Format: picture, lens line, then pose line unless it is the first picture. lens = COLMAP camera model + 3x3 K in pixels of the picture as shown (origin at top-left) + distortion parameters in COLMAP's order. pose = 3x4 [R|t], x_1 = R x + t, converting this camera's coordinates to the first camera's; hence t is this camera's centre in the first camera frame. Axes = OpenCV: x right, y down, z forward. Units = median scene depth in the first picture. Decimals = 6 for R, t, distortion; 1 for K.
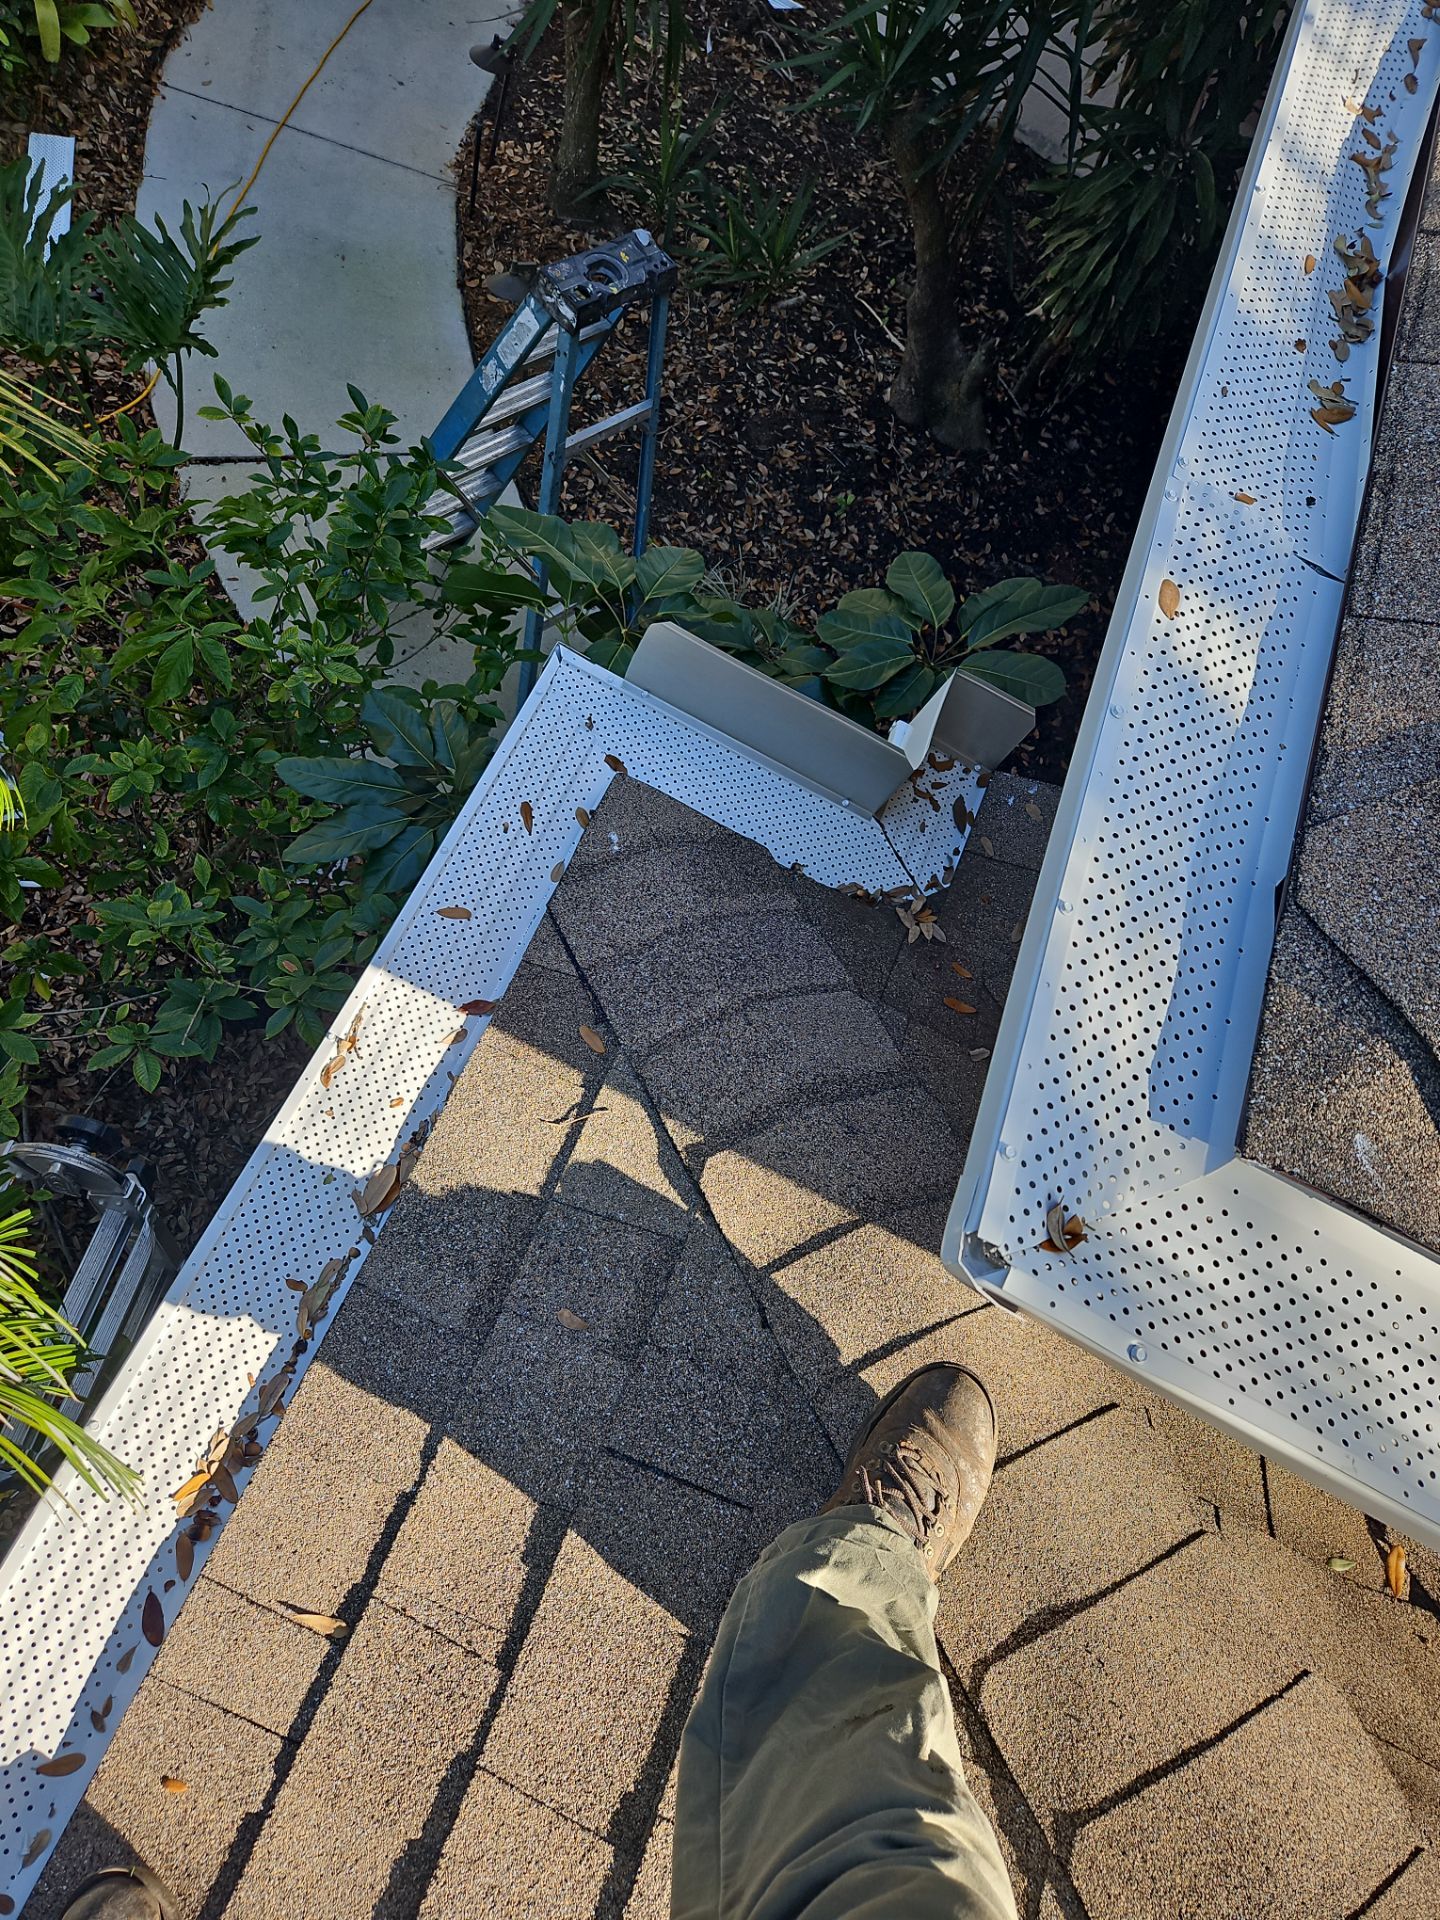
lens RADIAL K [[1353.2, 0, 739.6], [0, 1353.2, 932.0], [0, 0, 1]] dist [0.089773, -0.076281]
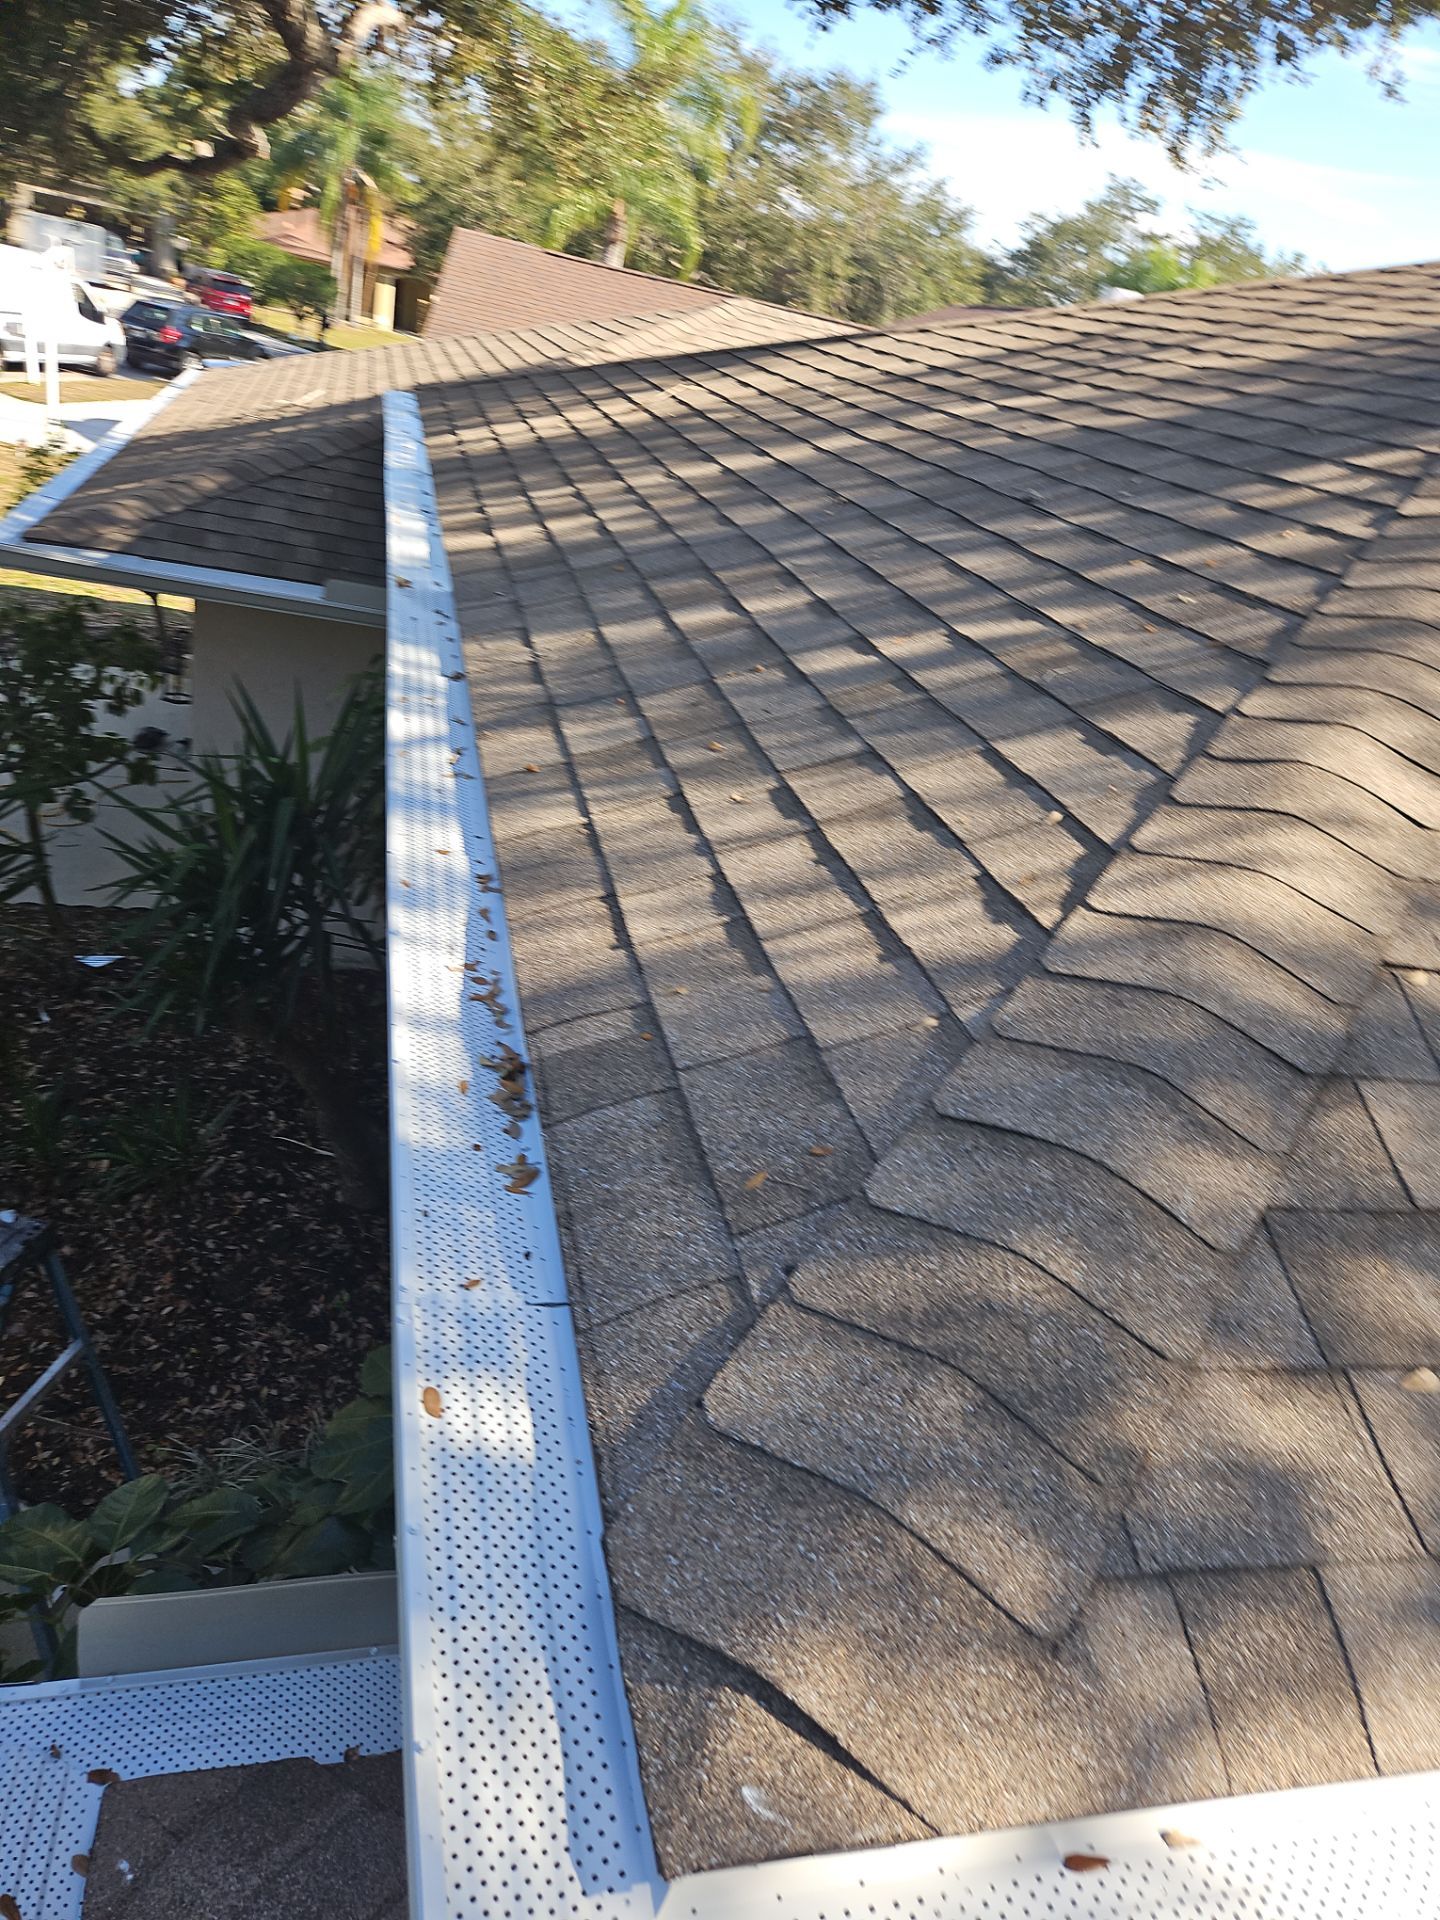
lens RADIAL K [[1315.2, 0, 757.7], [0, 1315.2, 949.1], [0, 0, 1]] dist [0.081388, -0.056629]
pose [[0.823838, -0.388728, 0.412530, 0.081183], [0.538177, 0.764882, -0.354009, 0.005662], [-0.177923, 0.513660, 0.839343, -0.078544]]
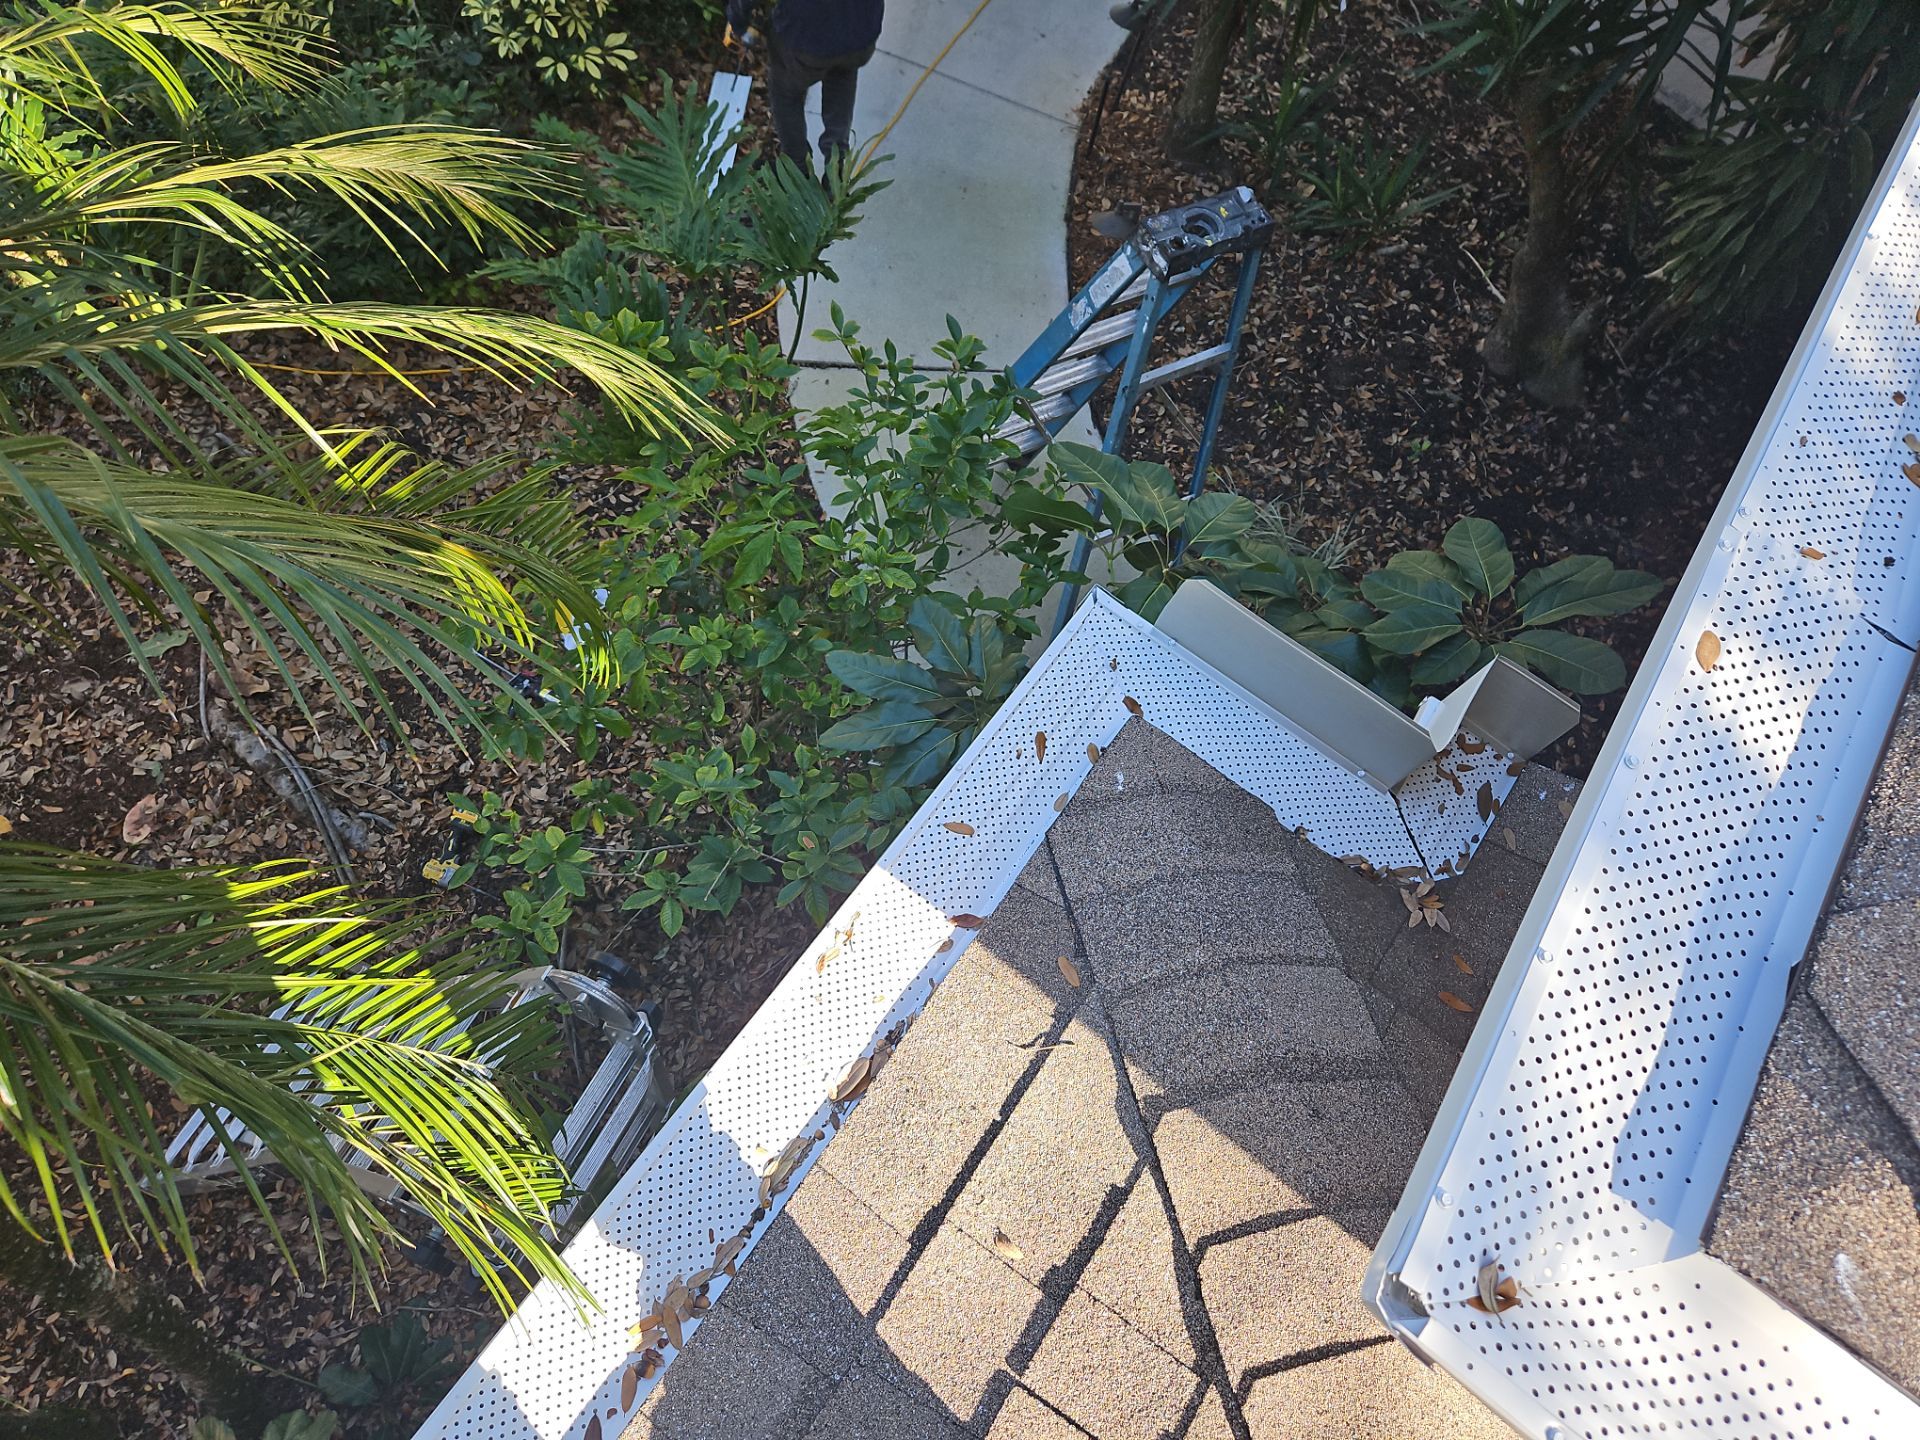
lens RADIAL K [[1357.1, 0, 966.0], [0, 1357.1, 738.5], [0, 0, 1]] dist [0.081990, -0.076287]
pose [[0.966927, 0.137847, -0.214593, 0.007987], [-0.152981, 0.986669, -0.055512, -0.016812], [0.204080, 0.086505, 0.975125, -0.022300]]
